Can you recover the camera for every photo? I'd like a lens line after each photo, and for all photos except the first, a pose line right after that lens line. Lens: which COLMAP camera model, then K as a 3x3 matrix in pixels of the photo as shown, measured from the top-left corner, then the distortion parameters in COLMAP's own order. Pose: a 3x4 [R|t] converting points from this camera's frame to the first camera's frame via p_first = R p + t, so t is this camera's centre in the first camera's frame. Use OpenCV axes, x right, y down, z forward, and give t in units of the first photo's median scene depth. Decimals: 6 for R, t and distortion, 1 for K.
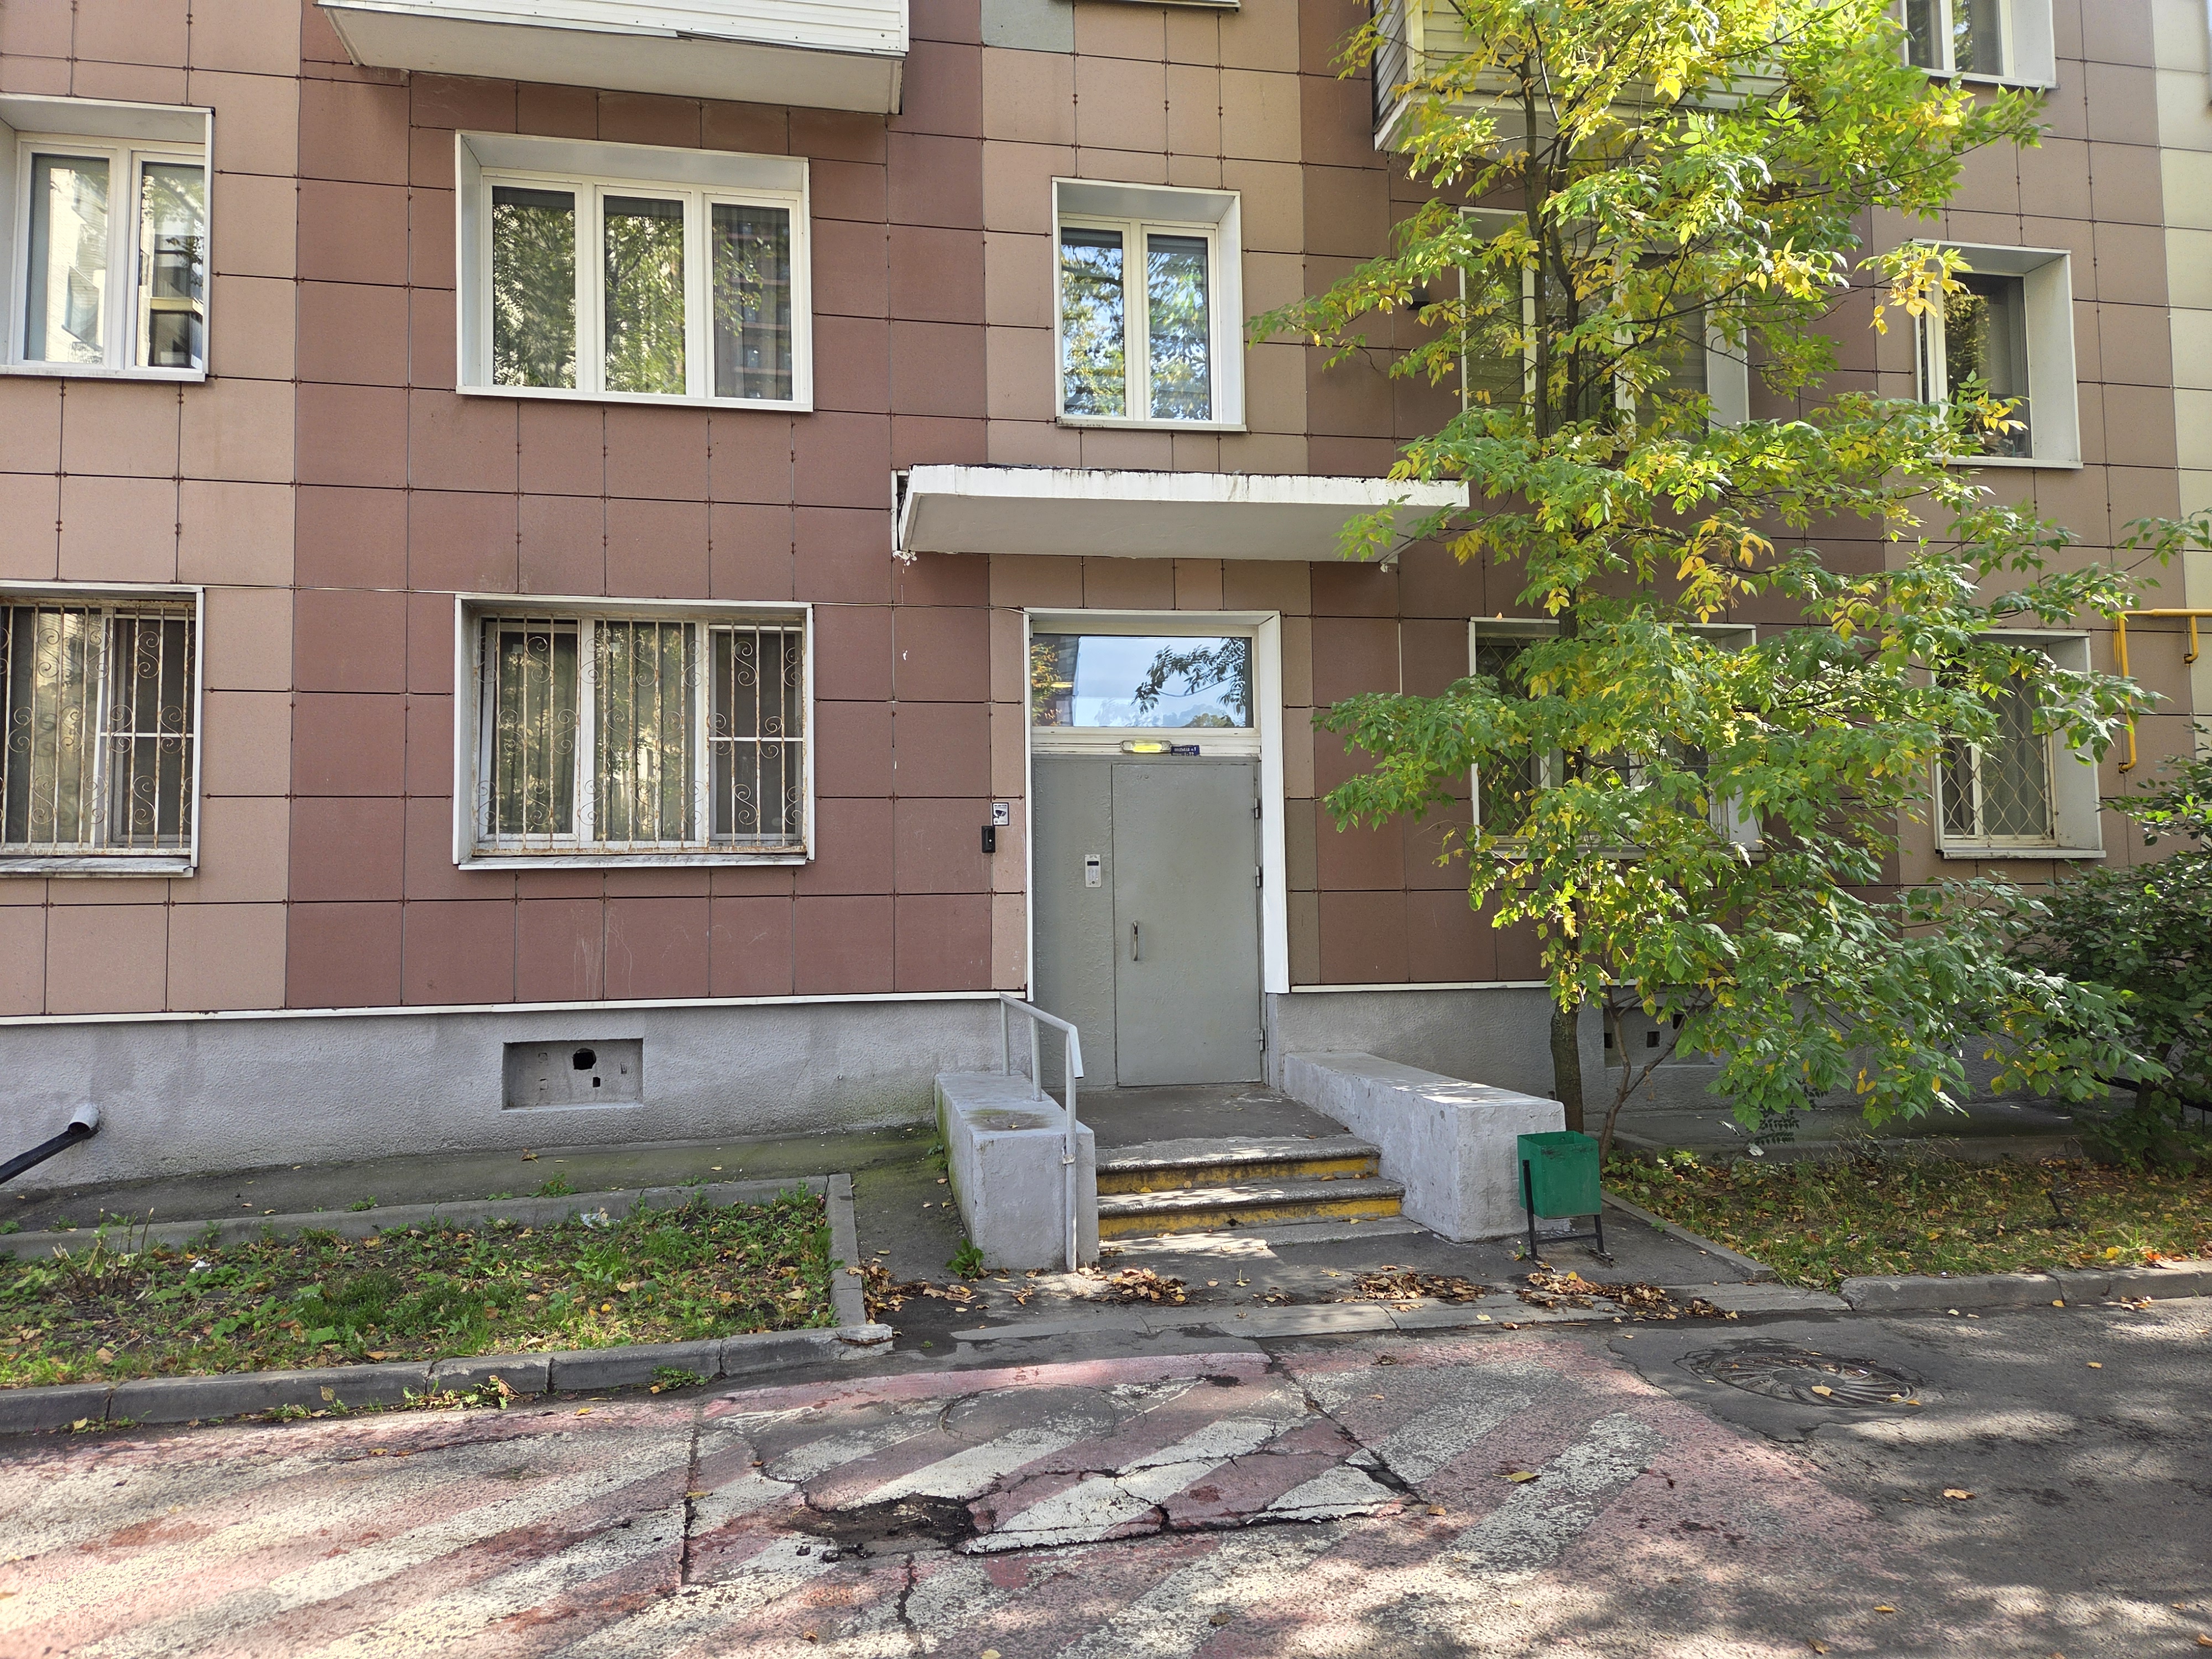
lens RADIAL K [[1500.2, 0, 1107.5], [0, 1500.2, 819.1], [0, 0, 1]] dist [0.032140, -0.001470]
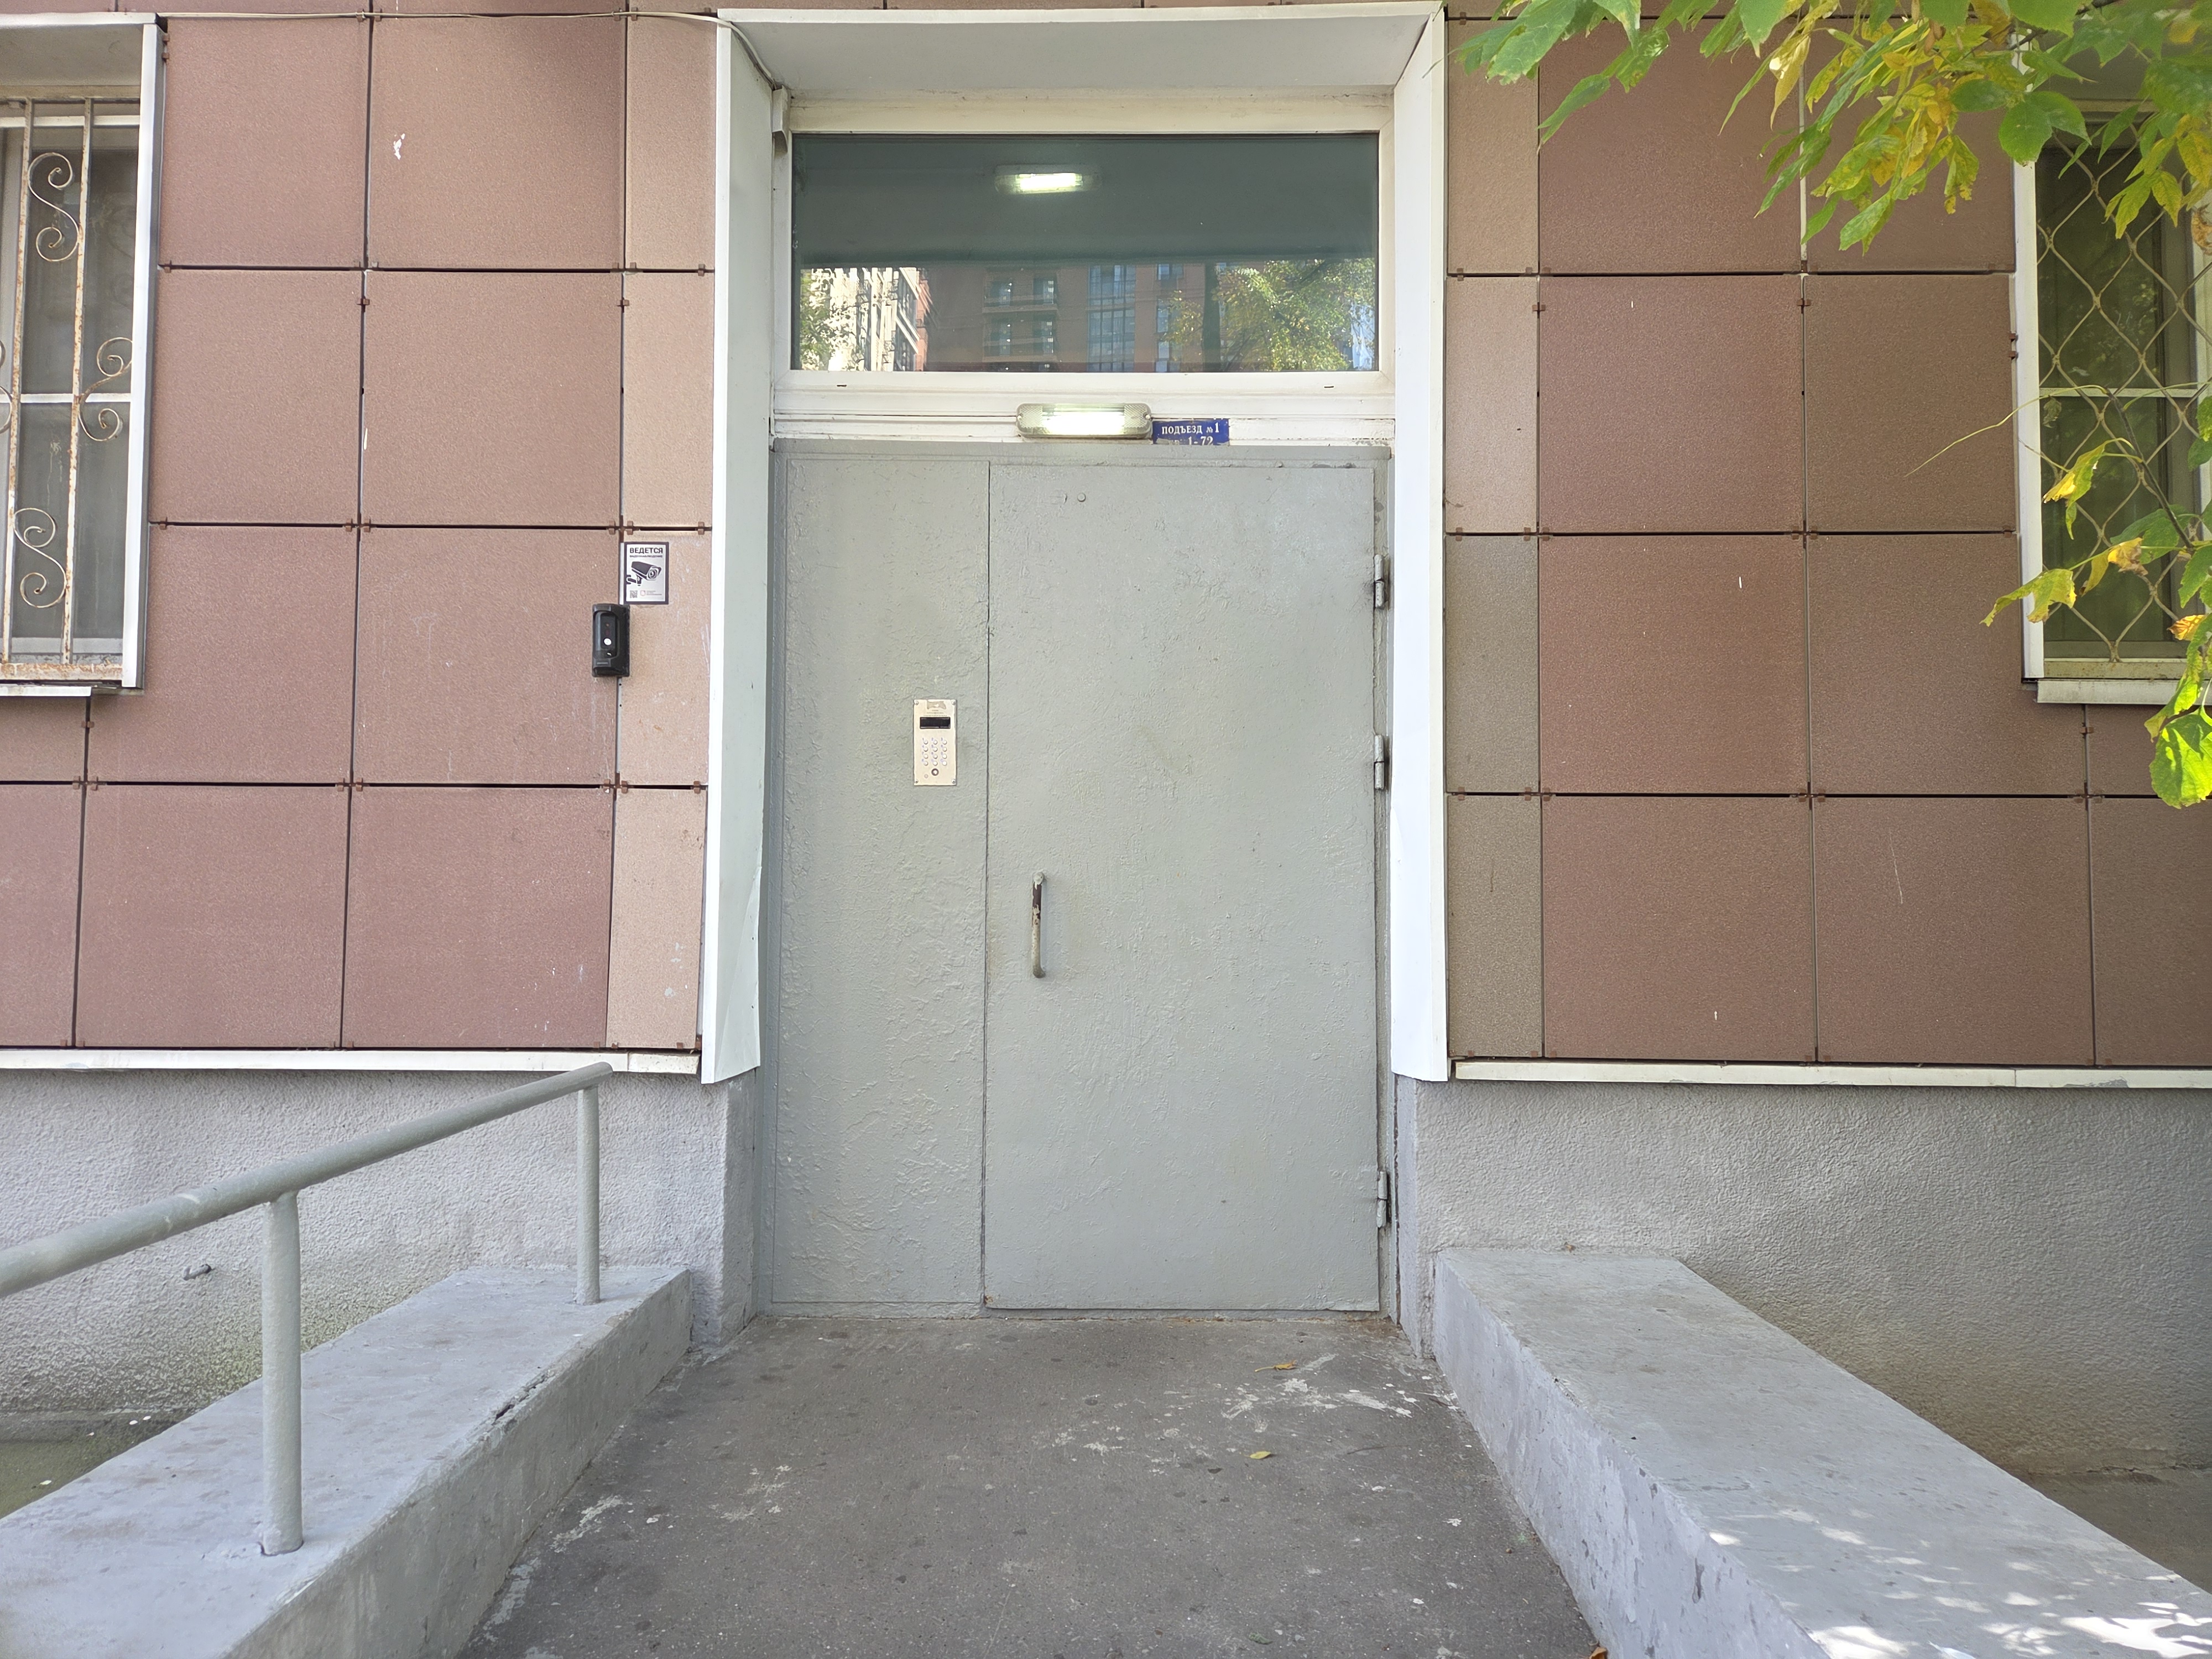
lens RADIAL K [[1500.2, 0, 1098.3], [0, 1500.2, 850.1], [0, 0, 1]] dist [0.032140, -0.001470]
pose [[0.980938, 0.010341, -0.194048, 0.106733], [-0.006934, 0.999810, 0.018230, 0.055162], [0.194200, -0.016537, 0.980823, 0.631893]]
